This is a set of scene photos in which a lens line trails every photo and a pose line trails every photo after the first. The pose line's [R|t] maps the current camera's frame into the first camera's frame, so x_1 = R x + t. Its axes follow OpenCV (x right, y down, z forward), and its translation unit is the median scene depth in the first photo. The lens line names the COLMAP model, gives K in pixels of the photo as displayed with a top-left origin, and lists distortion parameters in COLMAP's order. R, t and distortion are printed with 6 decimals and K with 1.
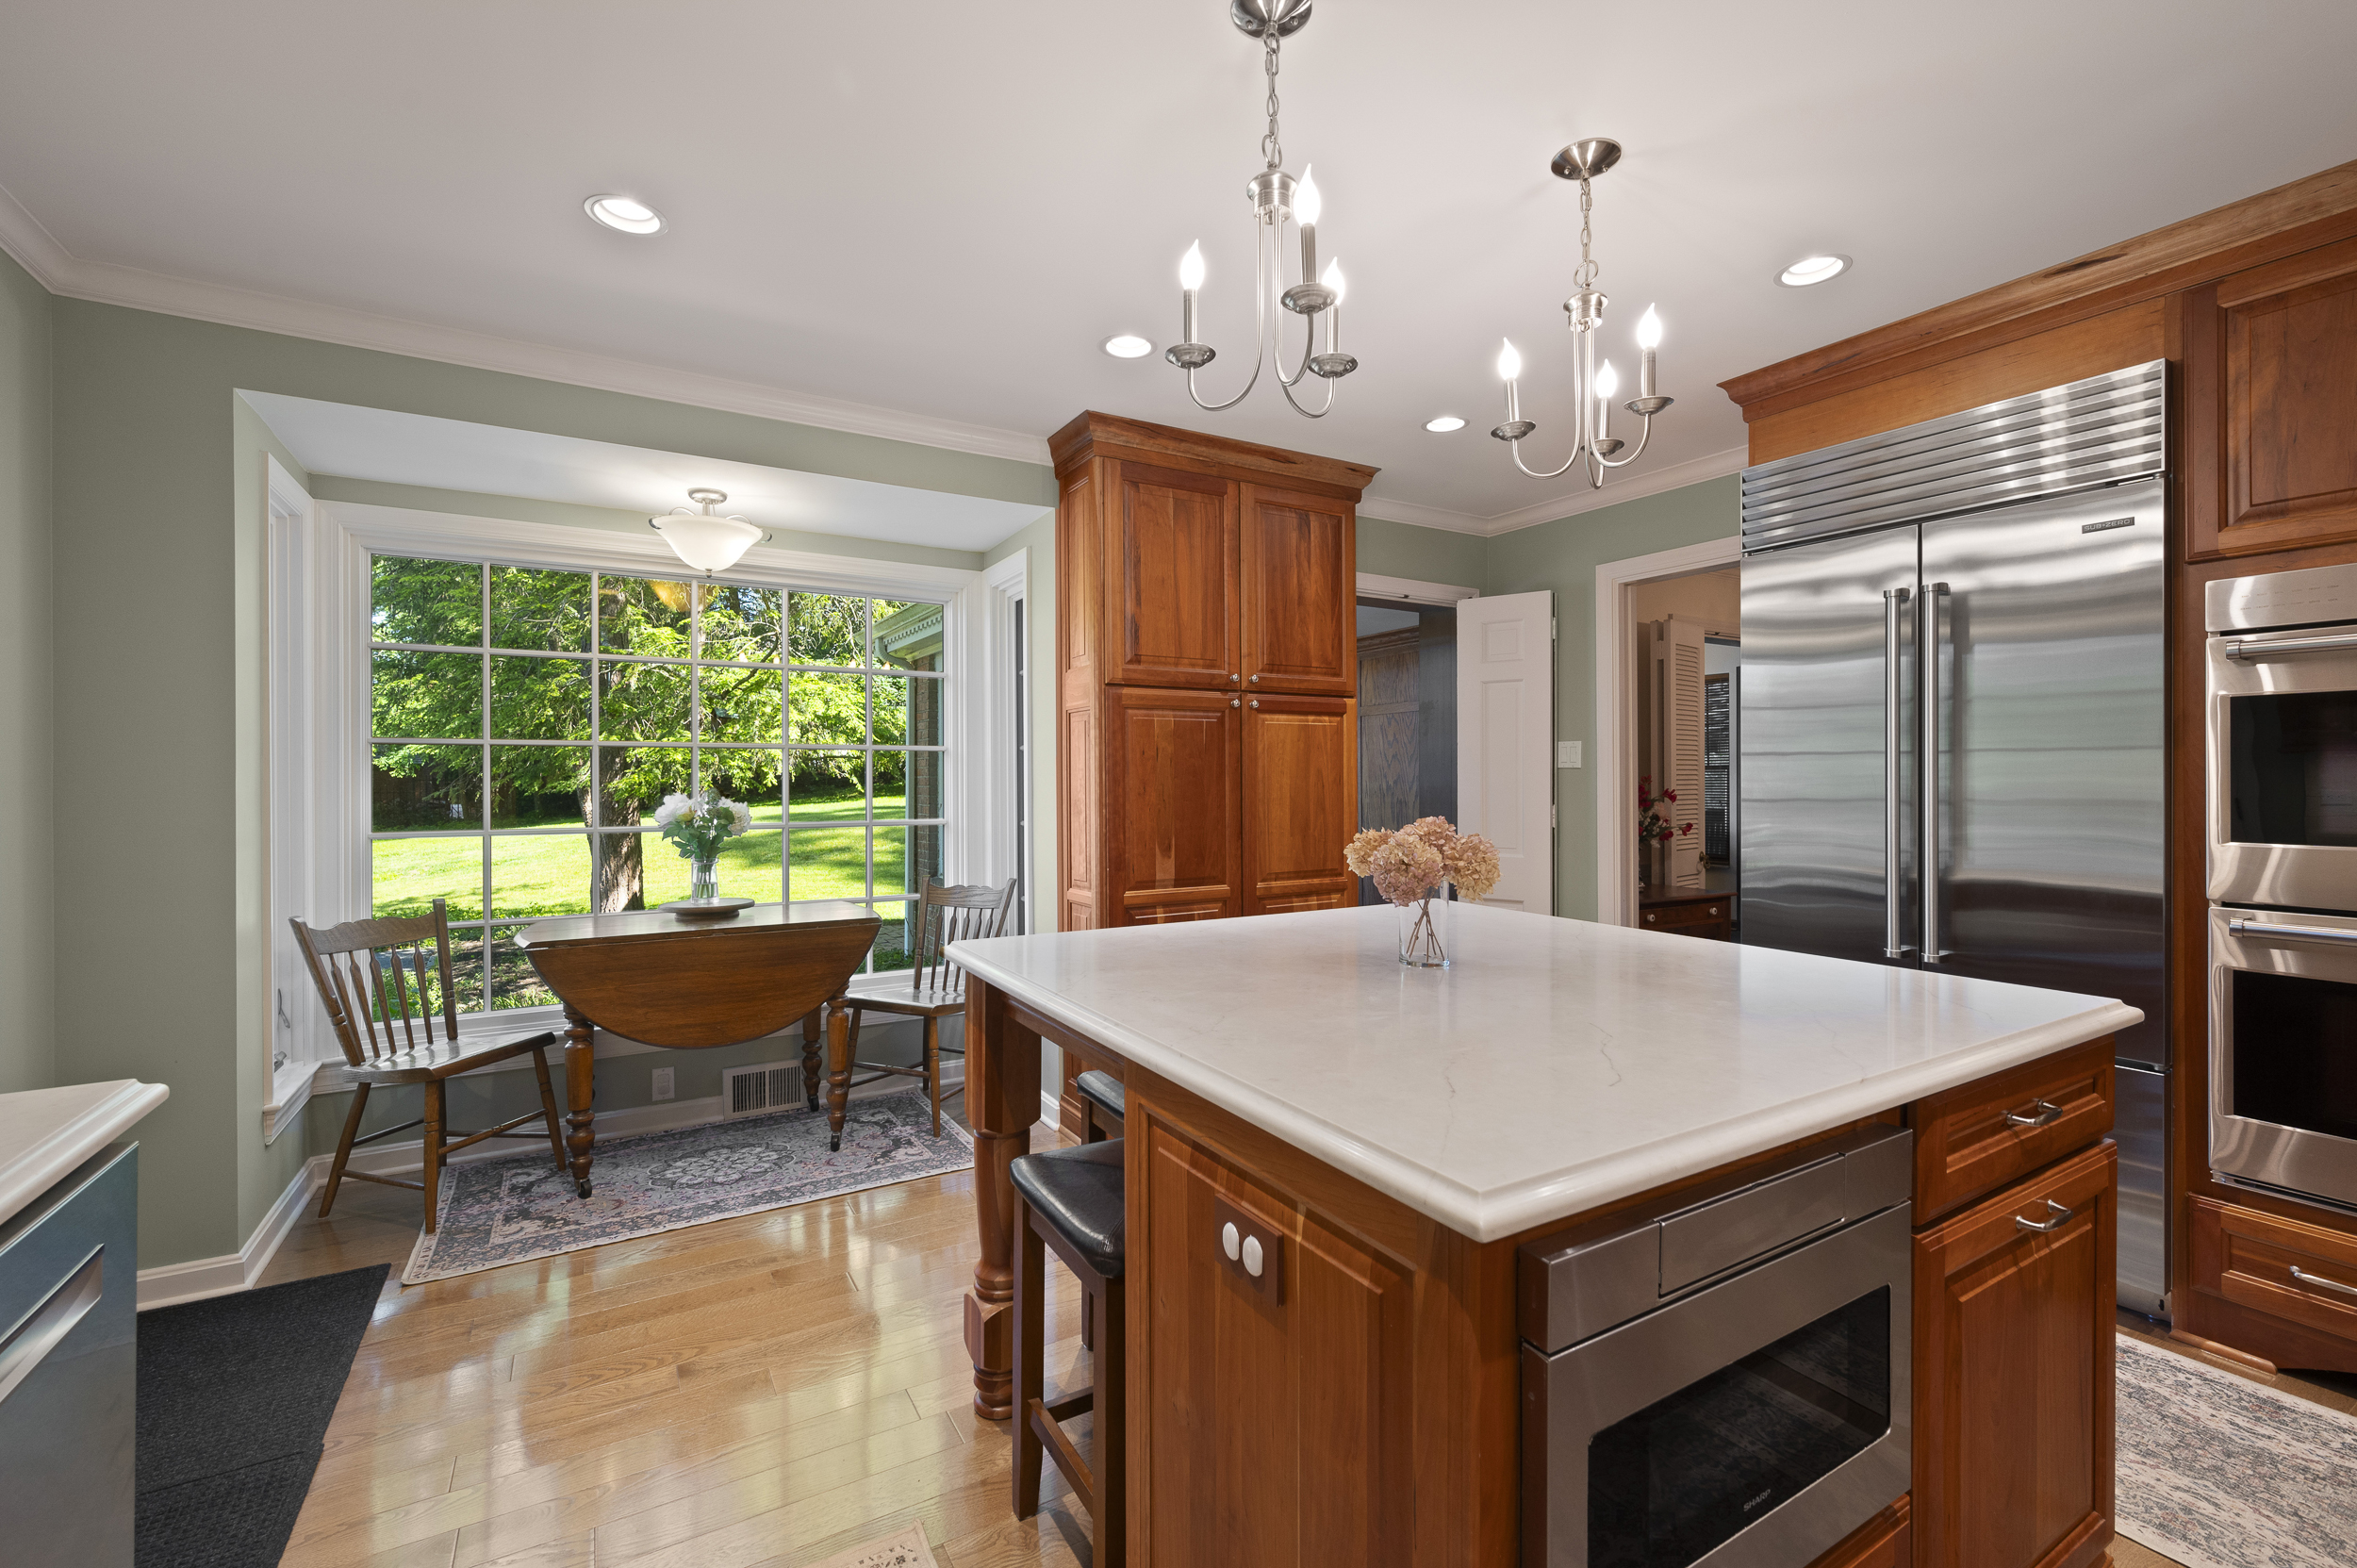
lens RADIAL K [[992.6, 0, 1184.5], [0, 992.6, 779.8], [0, 0, 1]] dist [-0.003108, -0.001087]
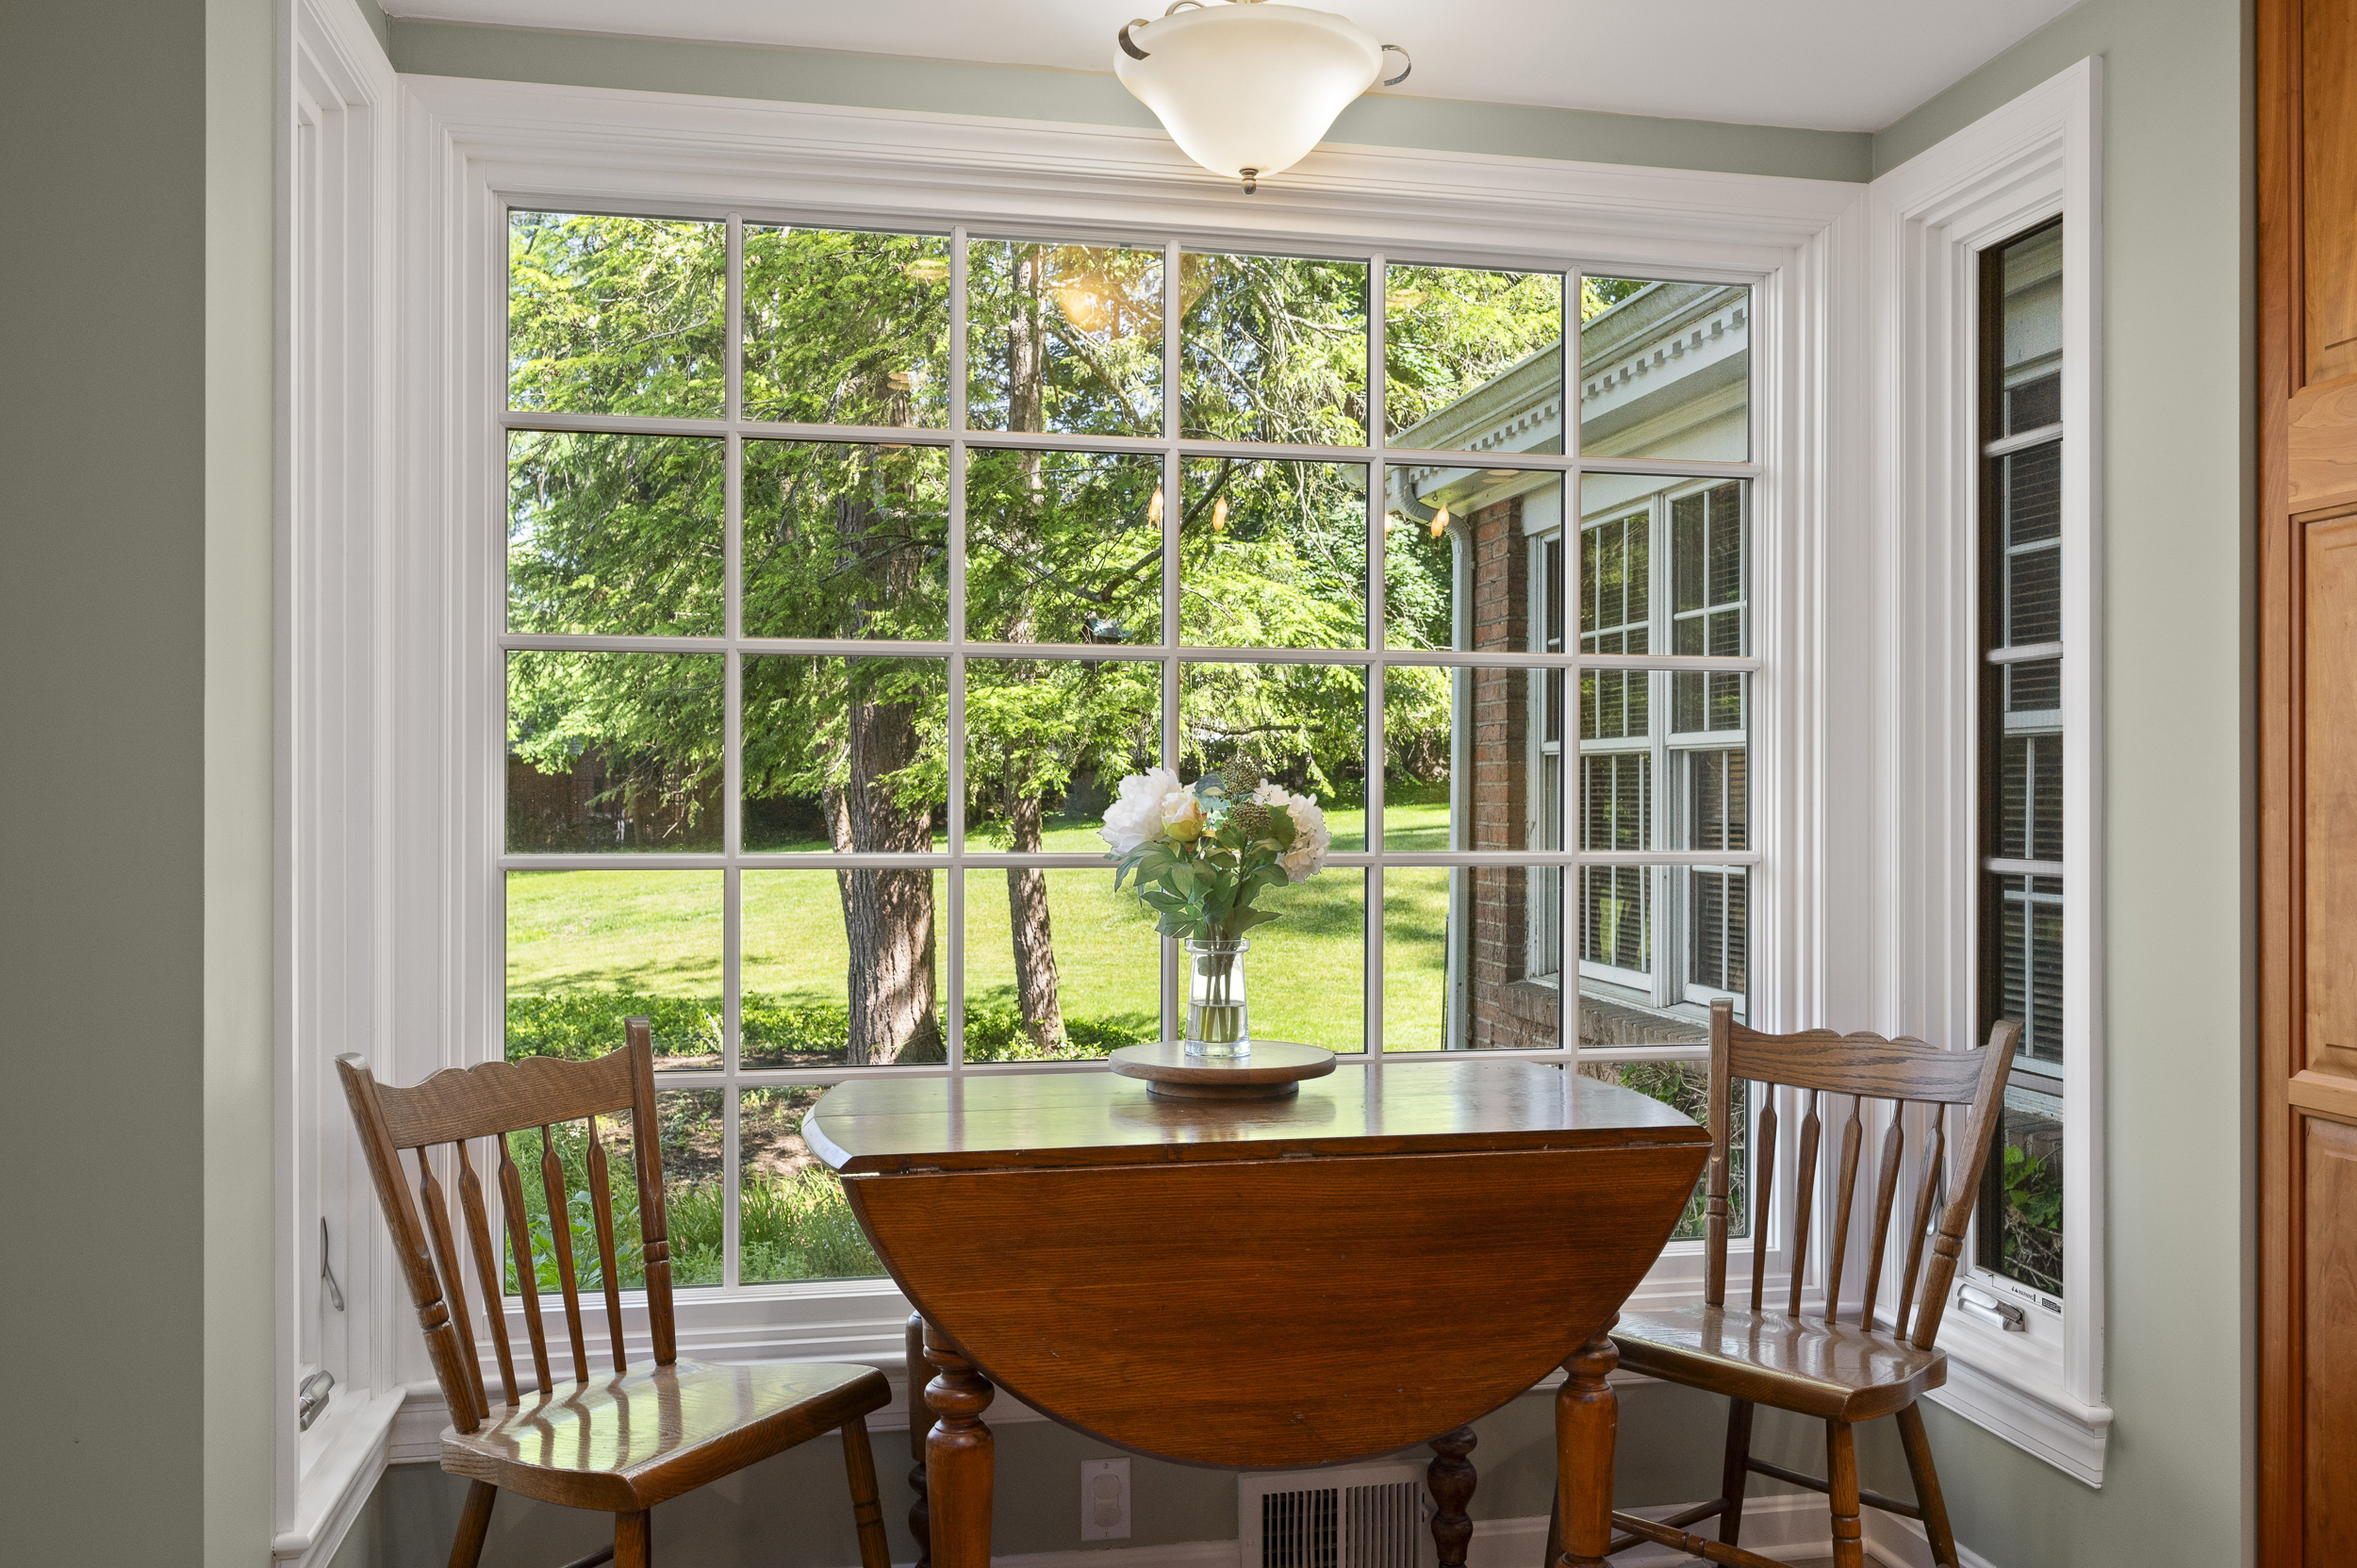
lens RADIAL K [[1830.0, 0, 1178.5], [0, 1830.0, 784.0], [0, 0, 1]] dist [-0.000739, -0.000559]
pose [[0.943113, 0.004409, -0.332442, -0.266931], [-0.004951, 0.999987, -0.000783, 0.020100], [0.332435, 0.002385, 0.943123, 0.329718]]
